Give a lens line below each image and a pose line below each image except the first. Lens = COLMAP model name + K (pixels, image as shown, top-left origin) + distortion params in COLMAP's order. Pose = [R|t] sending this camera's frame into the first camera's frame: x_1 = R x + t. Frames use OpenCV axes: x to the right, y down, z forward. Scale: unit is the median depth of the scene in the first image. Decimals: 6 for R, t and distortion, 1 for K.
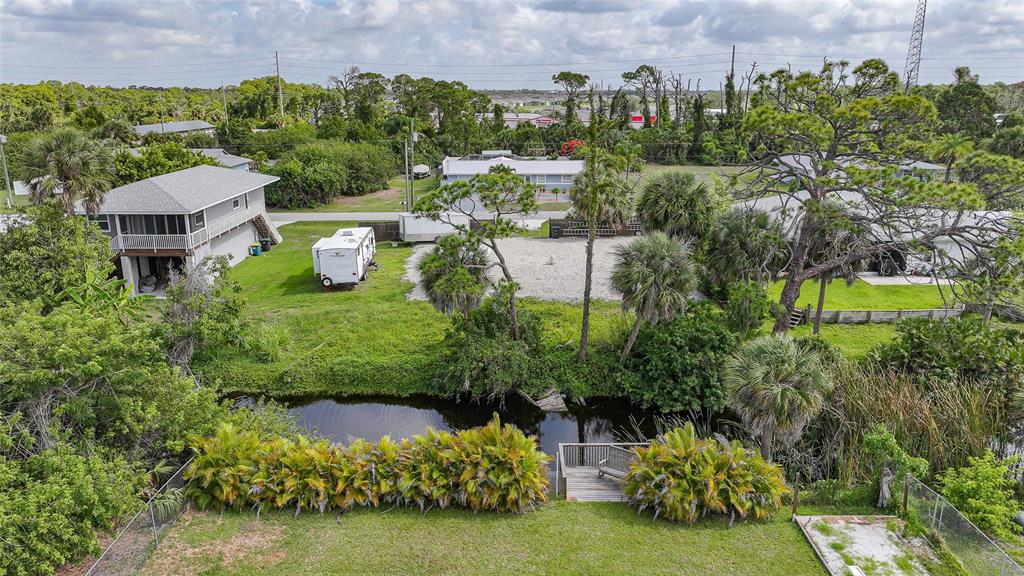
lens RADIAL K [[720.2, 0, 517.4], [0, 720.2, 298.2], [0, 0, 1]] dist [0.008022, 0.005207]
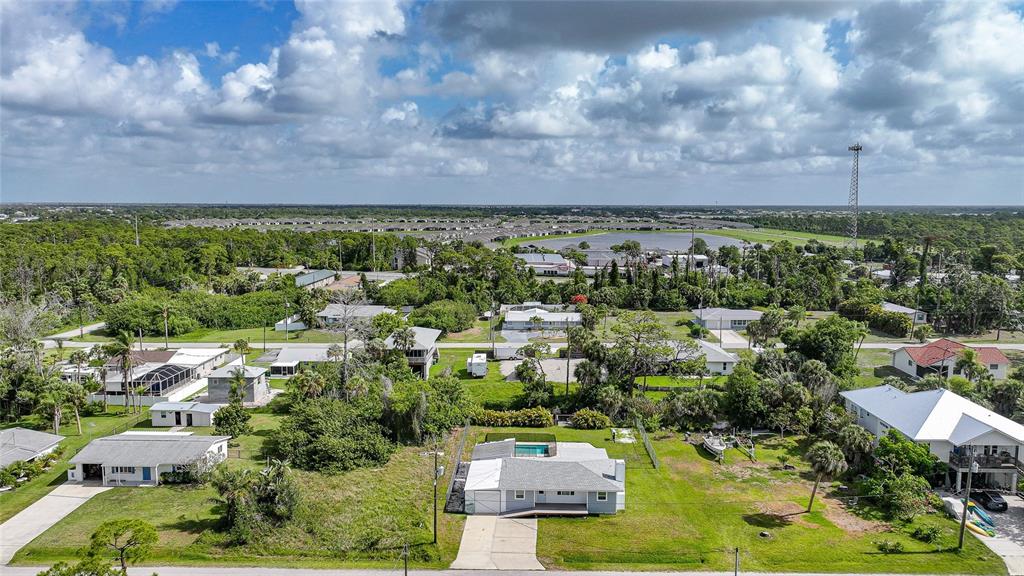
lens RADIAL K [[726.7, 0, 513.4], [0, 726.7, 288.1], [0, 0, 1]] dist [0.007382, 0.012548]
pose [[0.999189, 0.004558, -0.040014, -0.011619], [-0.010991, 0.986719, -0.162064, 0.094486], [0.038744, 0.162372, 0.985969, -1.705269]]
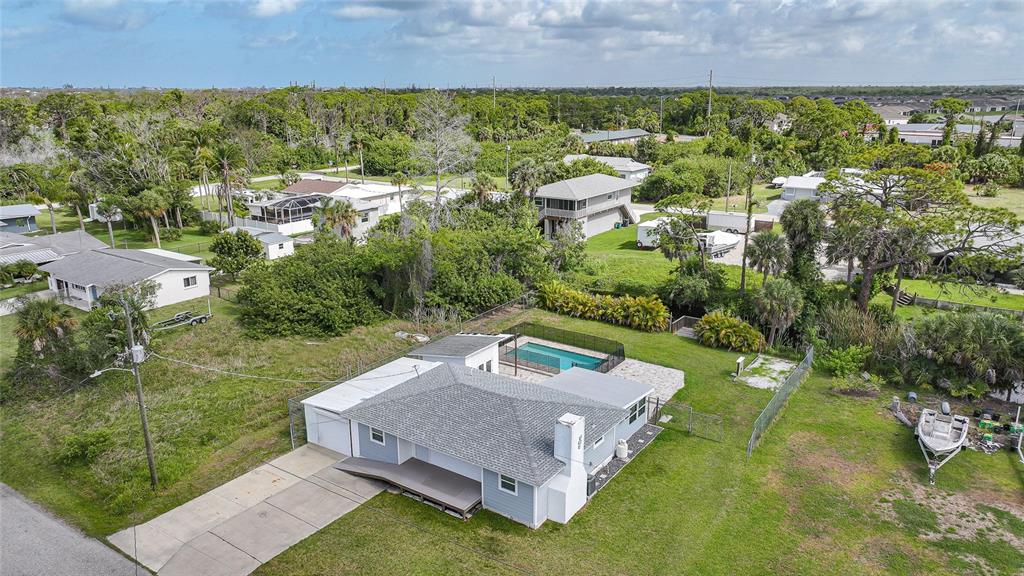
lens RADIAL K [[726.7, 0, 515.0], [0, 726.7, 286.2], [0, 0, 1]] dist [0.007382, 0.012548]
pose [[0.821867, 0.149461, -0.549724, 0.489072], [-0.156720, 0.987056, 0.034059, 0.066815], [0.547699, 0.058161, 0.834652, -0.671783]]
